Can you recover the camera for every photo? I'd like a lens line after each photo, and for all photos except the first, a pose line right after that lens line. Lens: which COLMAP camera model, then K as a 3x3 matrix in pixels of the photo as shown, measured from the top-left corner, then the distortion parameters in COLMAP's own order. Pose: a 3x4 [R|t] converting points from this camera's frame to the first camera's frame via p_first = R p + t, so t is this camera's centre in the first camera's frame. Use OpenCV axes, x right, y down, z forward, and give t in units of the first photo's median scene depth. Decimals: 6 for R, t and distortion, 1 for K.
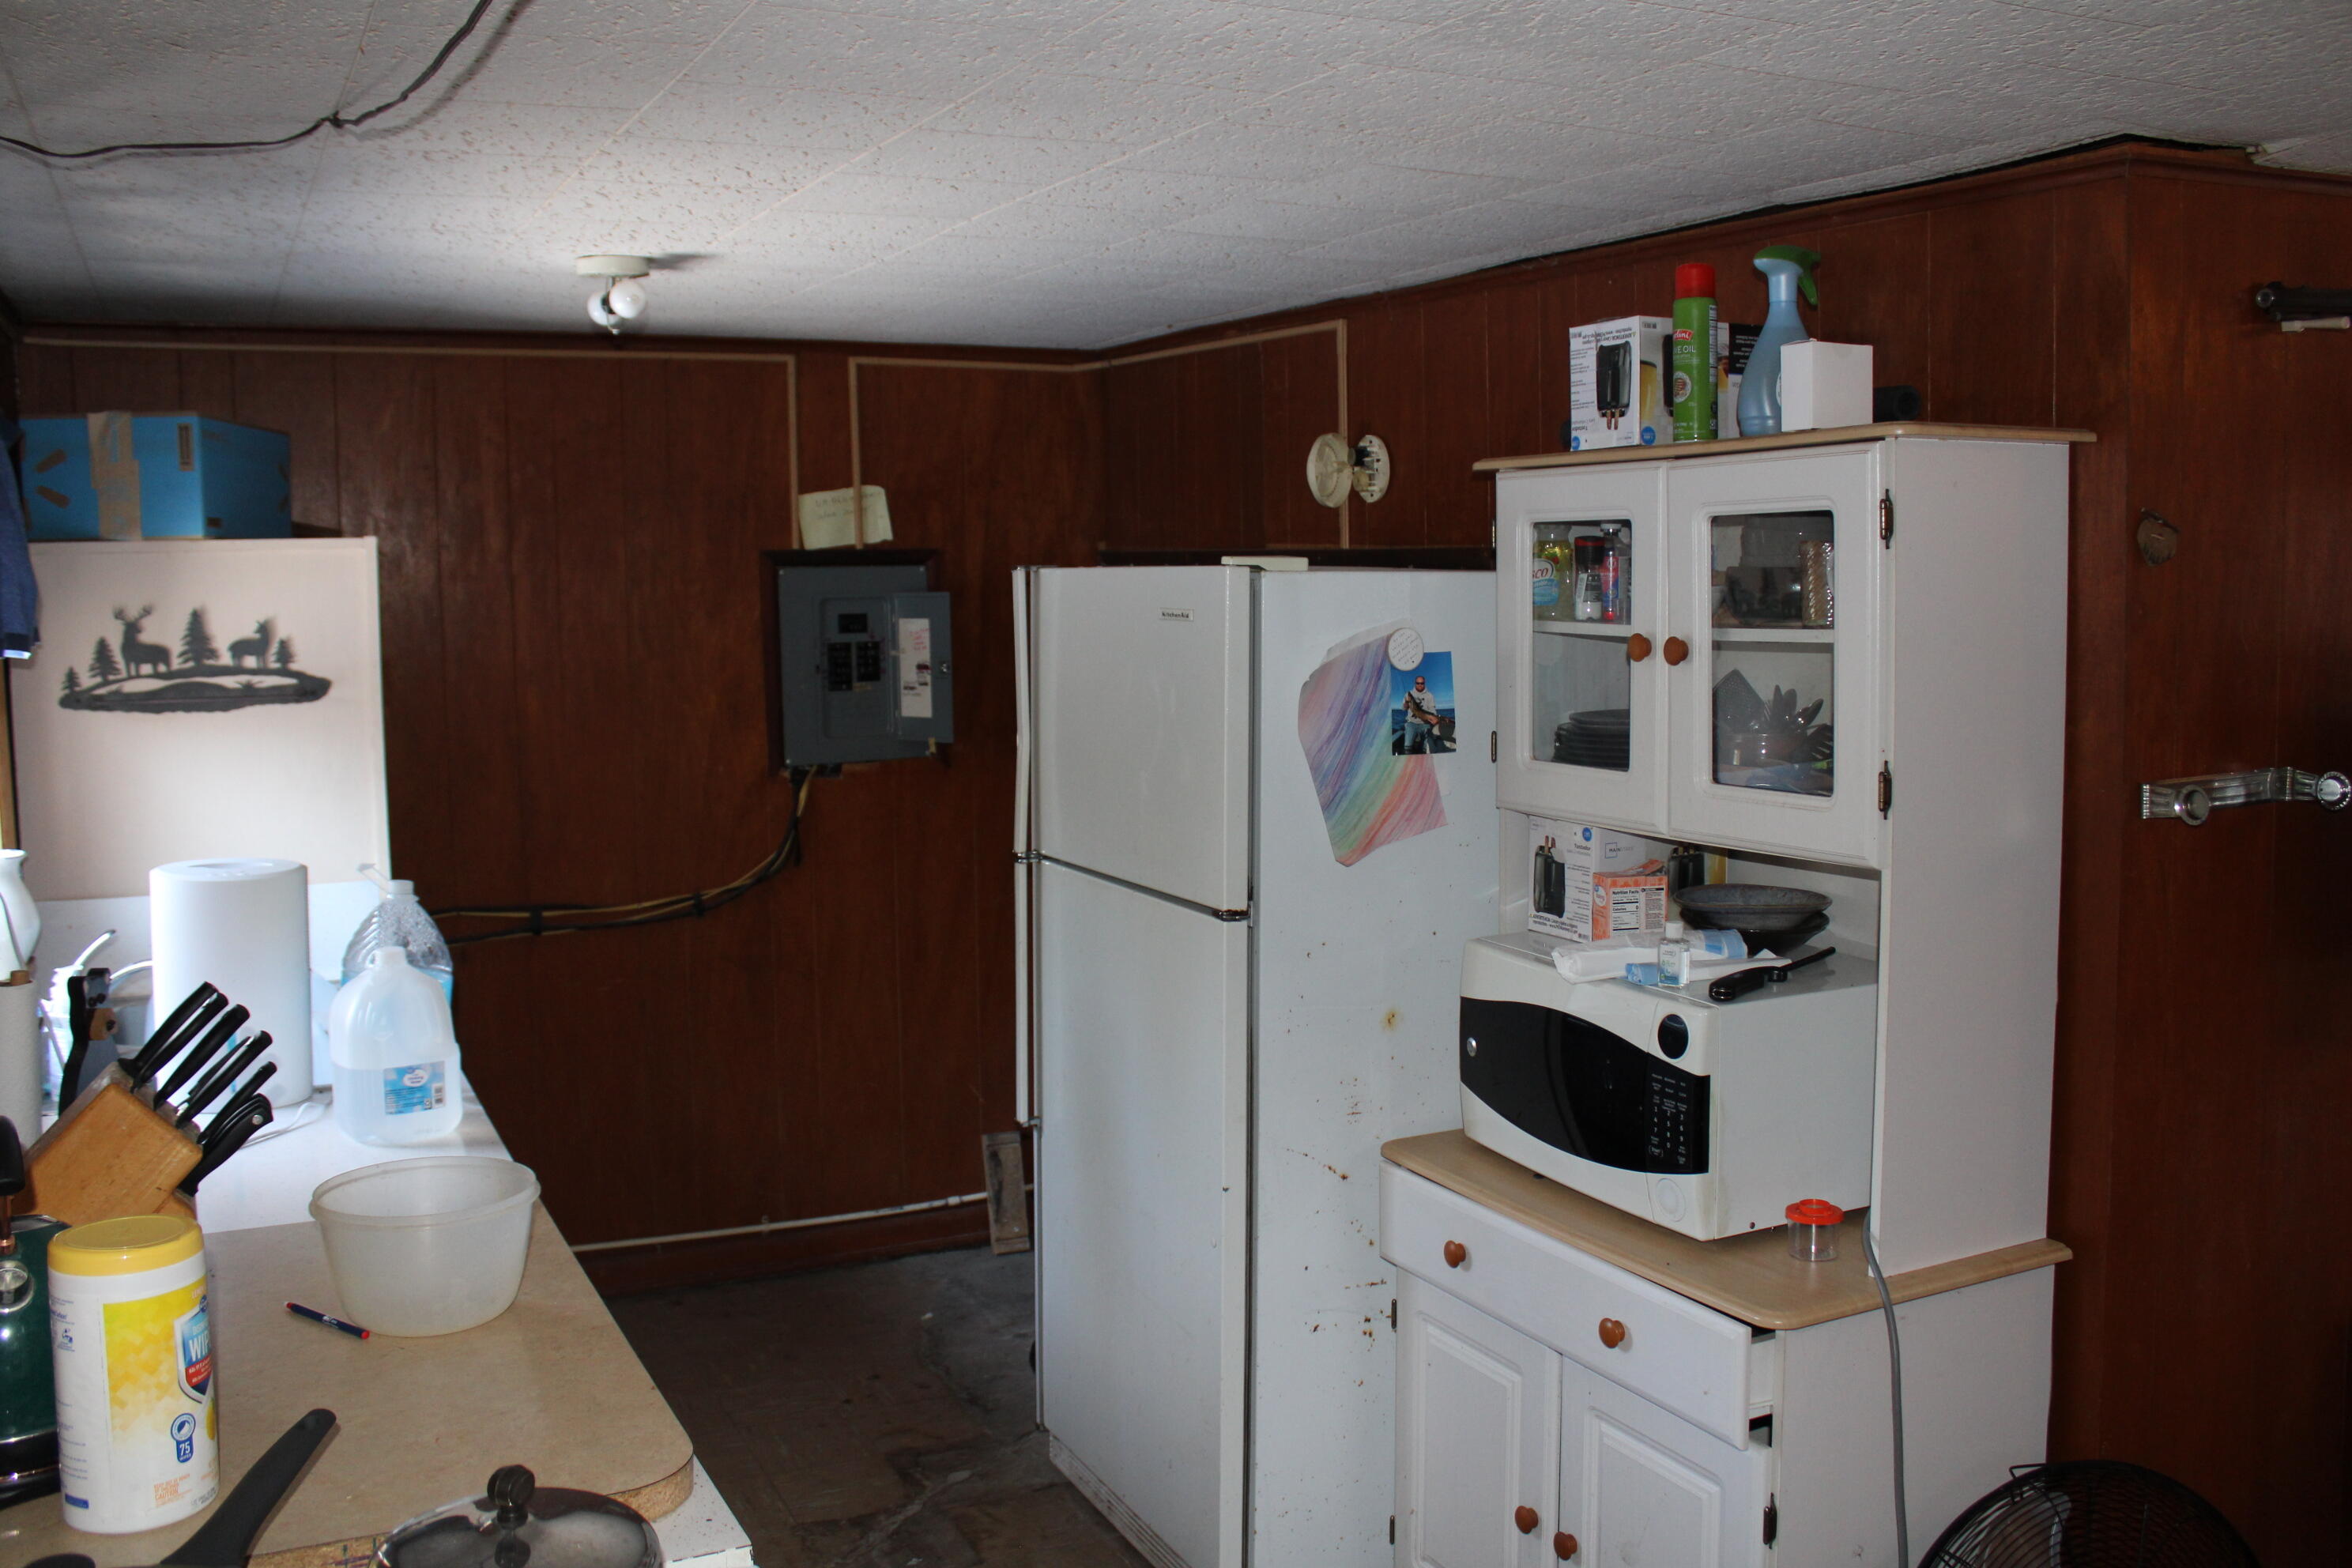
lens RADIAL K [[2016.3, 0, 1176.0], [0, 2016.3, 784.0], [0, 0, 1]] dist [-0.208623, 0.260034]
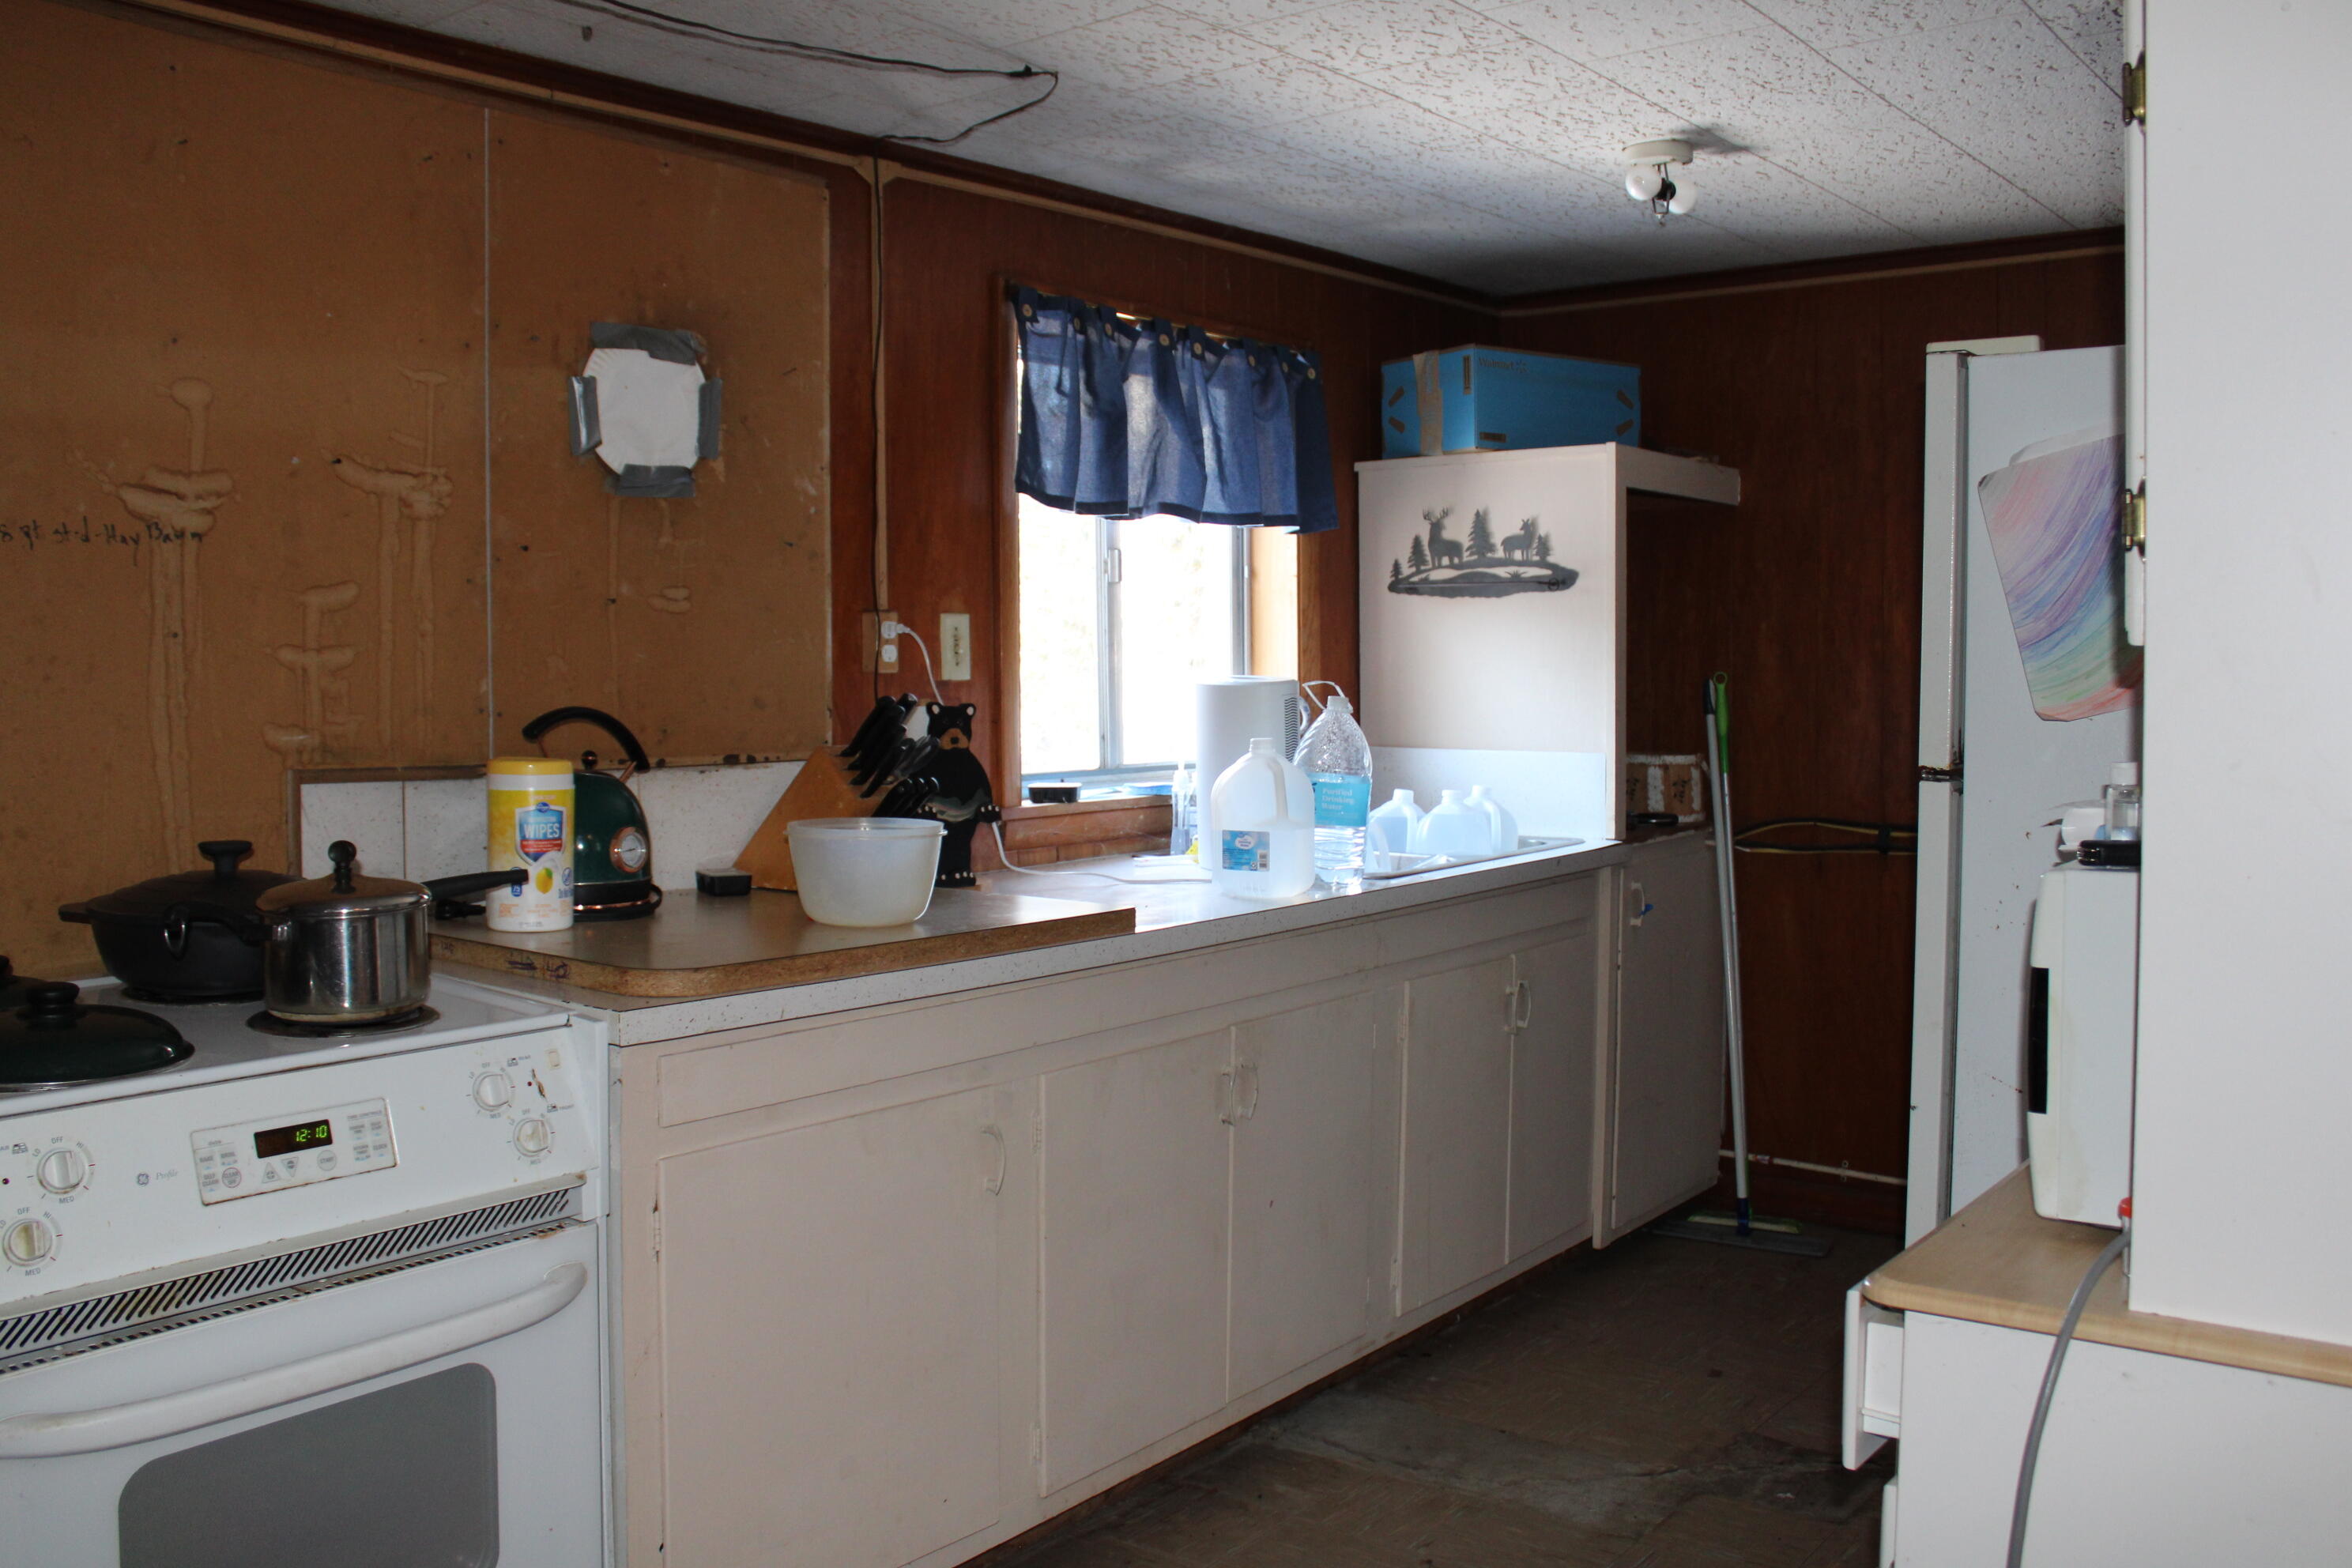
lens RADIAL K [[2016.3, 0, 1176.0], [0, 2016.3, 784.0], [0, 0, 1]] dist [-0.208623, 0.260034]
pose [[0.445512, 0.059814, -0.893275, 0.519819], [-0.092033, 0.995540, 0.020761, 0.068941], [0.890533, 0.072962, 0.449030, 0.299903]]
